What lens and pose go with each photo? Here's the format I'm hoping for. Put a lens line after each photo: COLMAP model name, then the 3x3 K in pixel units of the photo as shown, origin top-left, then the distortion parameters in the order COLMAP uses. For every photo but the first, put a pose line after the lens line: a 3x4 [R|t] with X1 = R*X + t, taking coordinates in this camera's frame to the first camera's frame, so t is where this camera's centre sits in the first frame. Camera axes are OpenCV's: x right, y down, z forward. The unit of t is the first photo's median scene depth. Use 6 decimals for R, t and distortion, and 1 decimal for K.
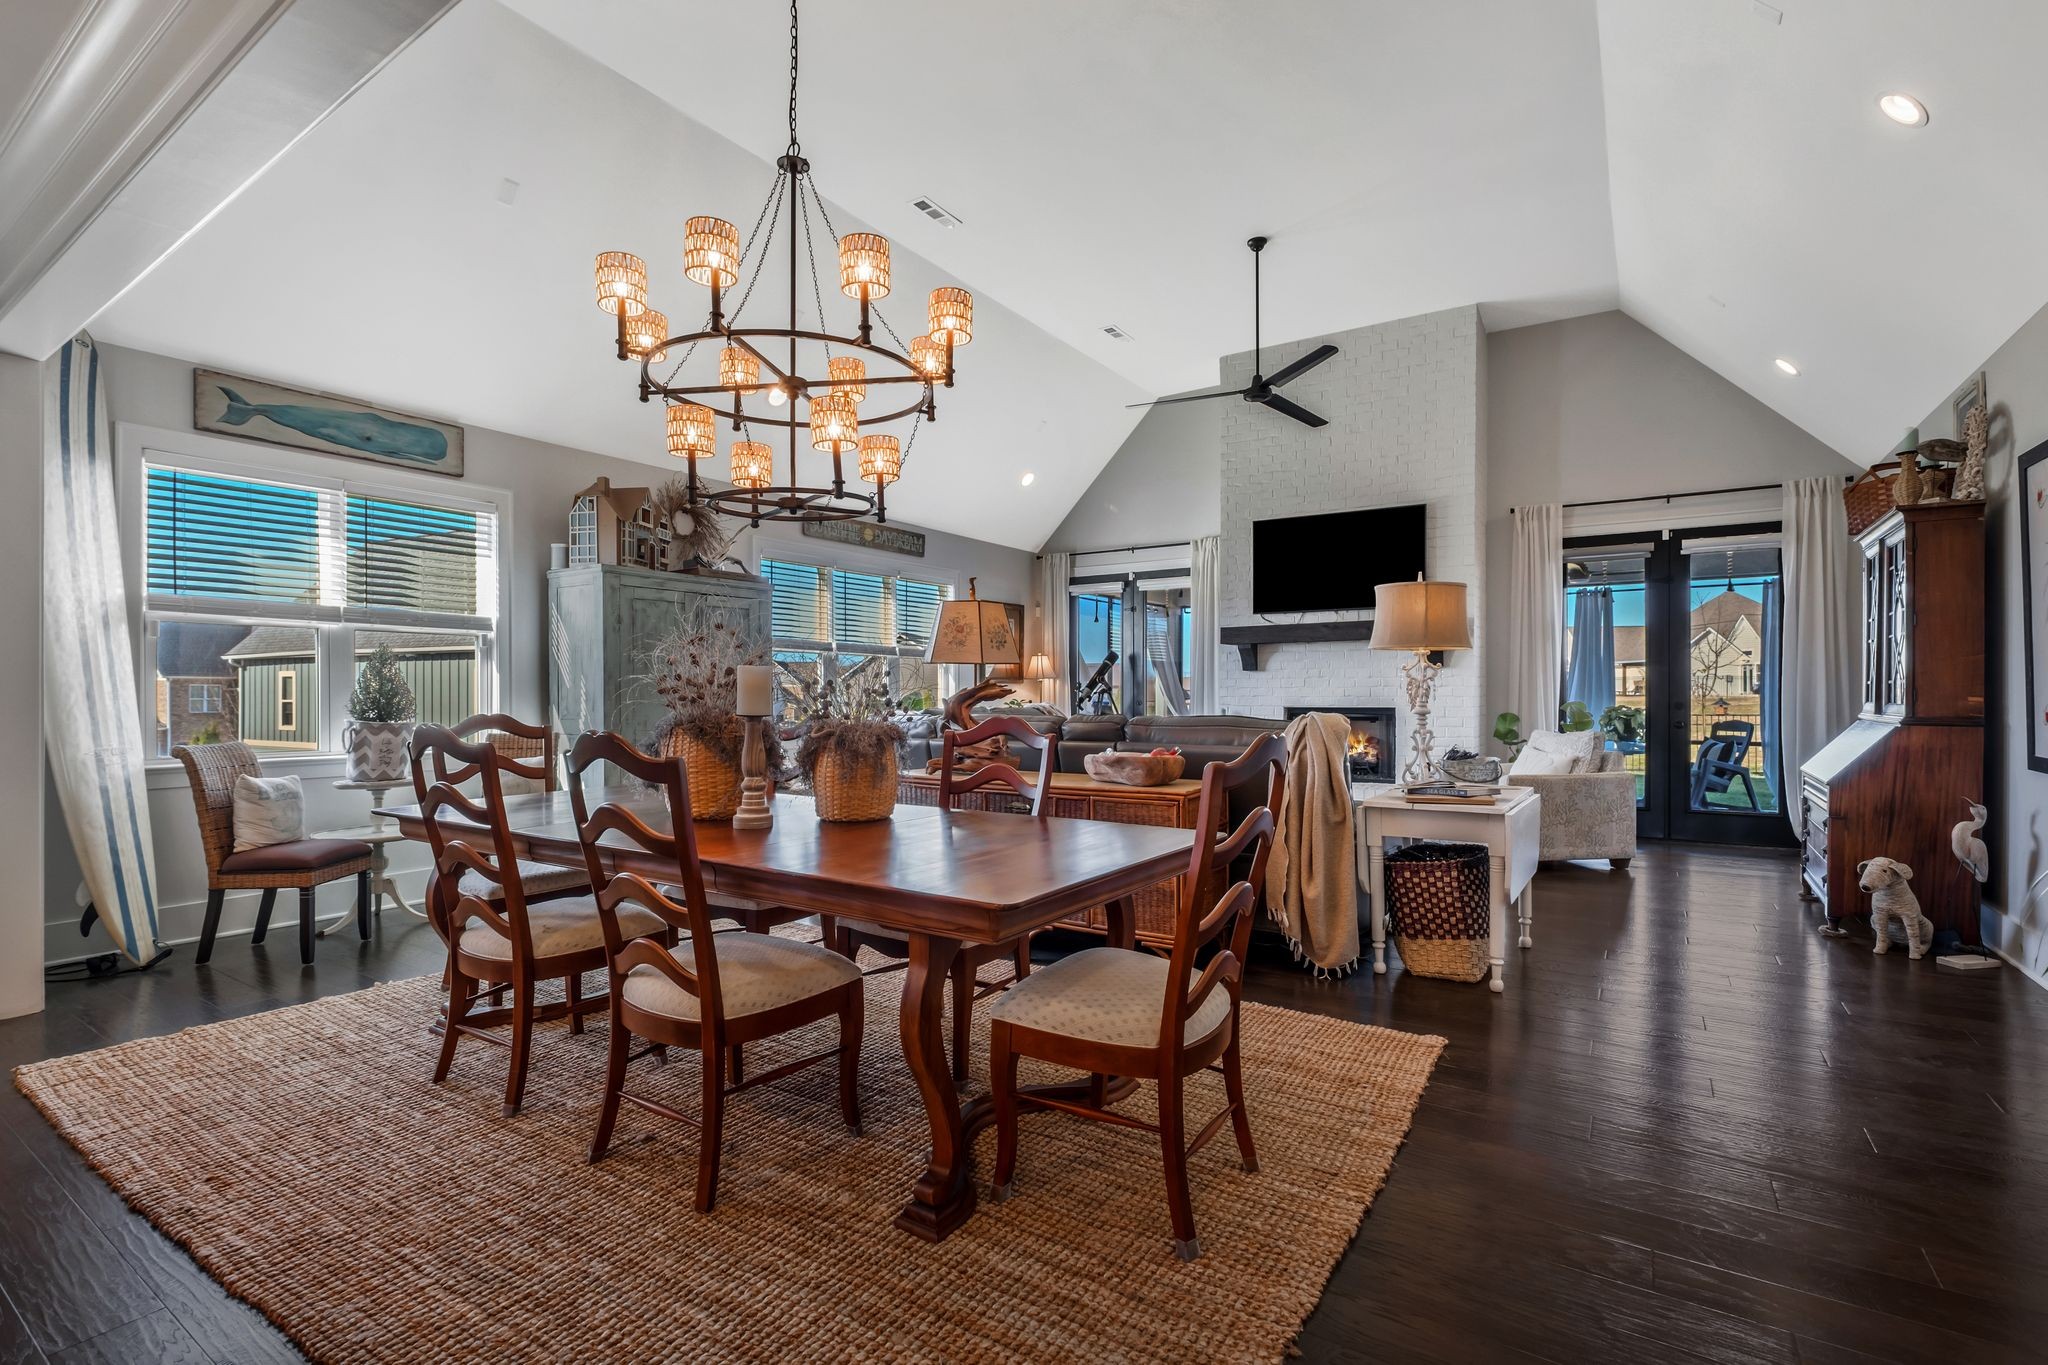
lens RADIAL K [[920.6, 0, 1024.0], [0, 920.6, 682.5], [0, 0, 1]] dist [0.000275, -0.000075]
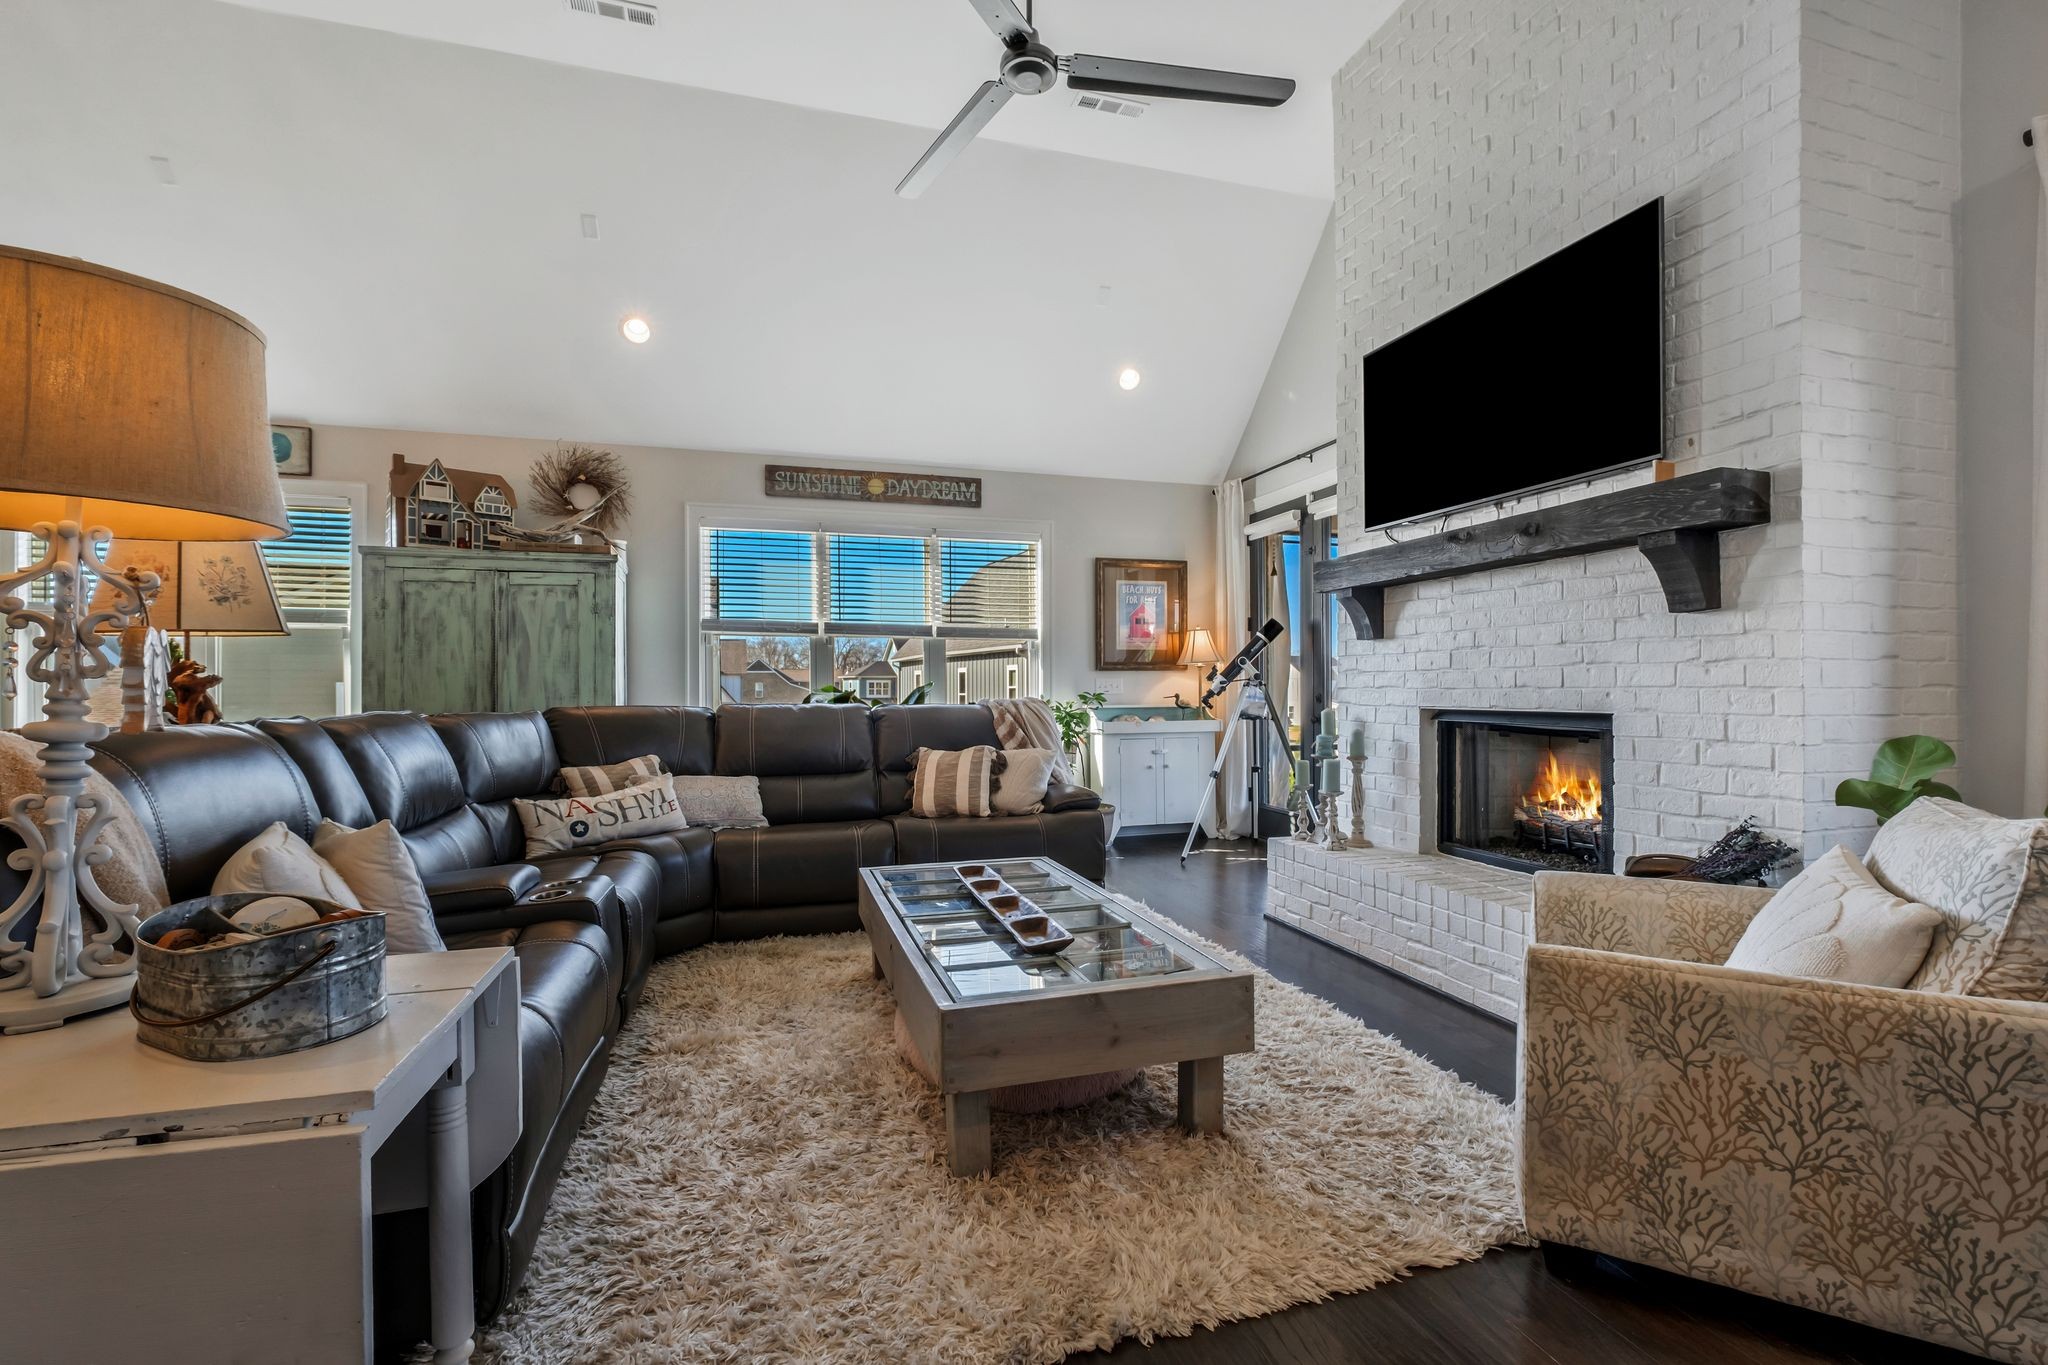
lens RADIAL K [[883.6, 0, 1024.0], [0, 883.6, 682.5], [0, 0, 1]] dist [-0.001206, 0.000086]
pose [[0.777785, -0.004246, -0.628516, 0.443290], [0.009351, 0.999945, 0.004817, 0.008370], [0.628461, -0.009623, 0.777782, 0.513648]]
